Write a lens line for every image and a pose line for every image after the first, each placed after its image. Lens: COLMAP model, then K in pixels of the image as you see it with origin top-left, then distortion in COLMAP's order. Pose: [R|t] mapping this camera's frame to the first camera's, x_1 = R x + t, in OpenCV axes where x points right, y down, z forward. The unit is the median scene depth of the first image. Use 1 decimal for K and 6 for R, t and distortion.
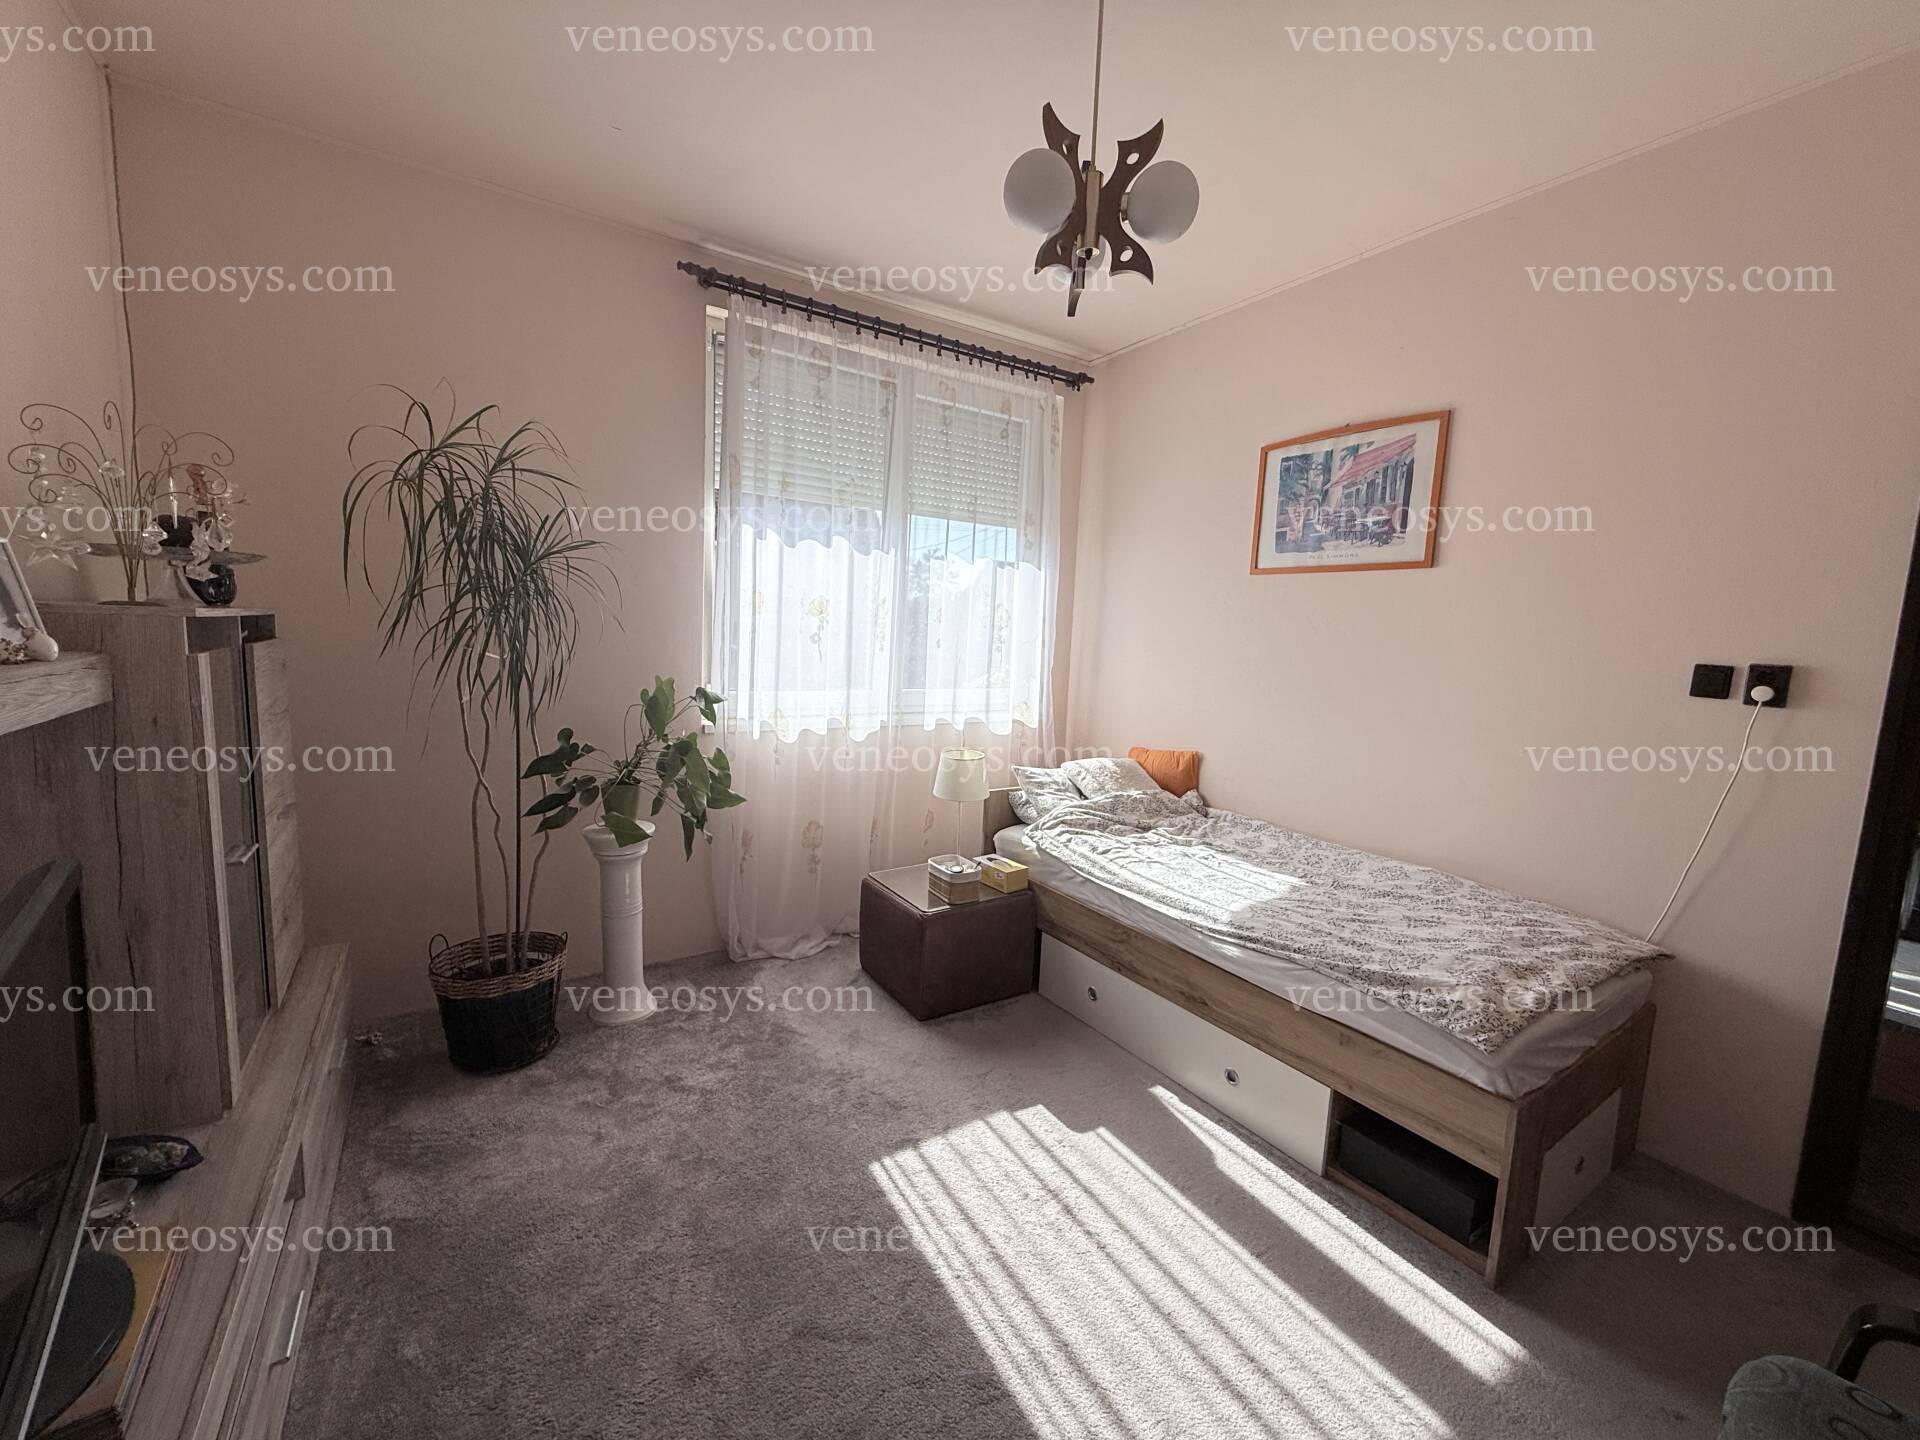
lens RADIAL K [[762.2, 0, 955.8], [0, 762.2, 722.0], [0, 0, 1]] dist [-0.000105, -0.000298]
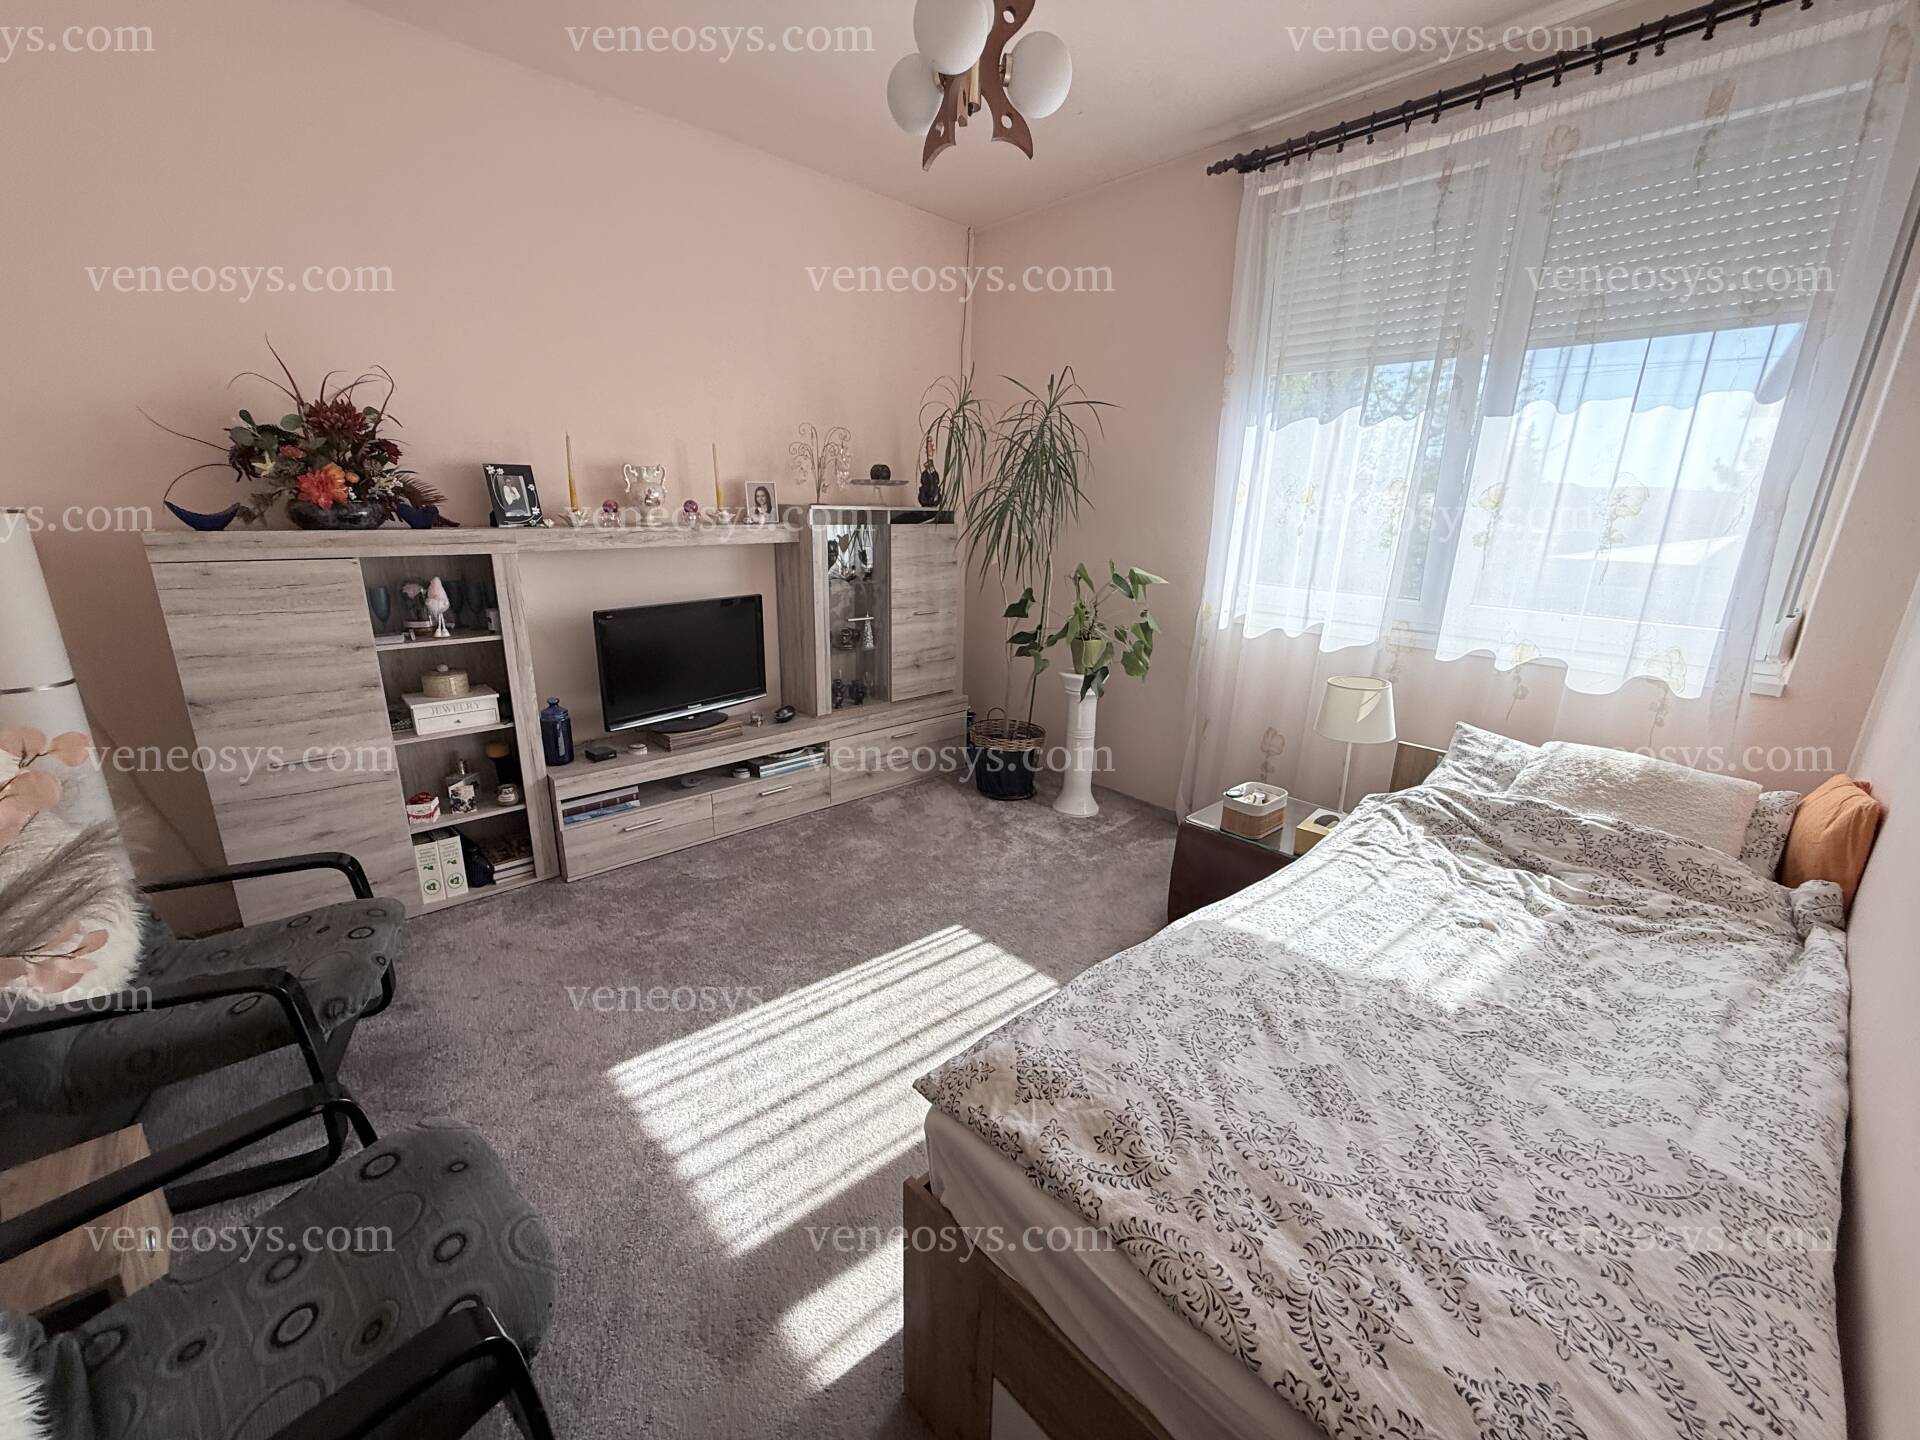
lens RADIAL K [[762.2, 0, 955.8], [0, 762.2, 722.0], [0, 0, 1]] dist [-0.000105, -0.000298]
pose [[0.160775, 0.236085, -0.958340, 0.804198], [-0.136768, 0.966933, 0.215257, -0.032879], [0.977469, 0.096463, 0.187748, 0.535286]]
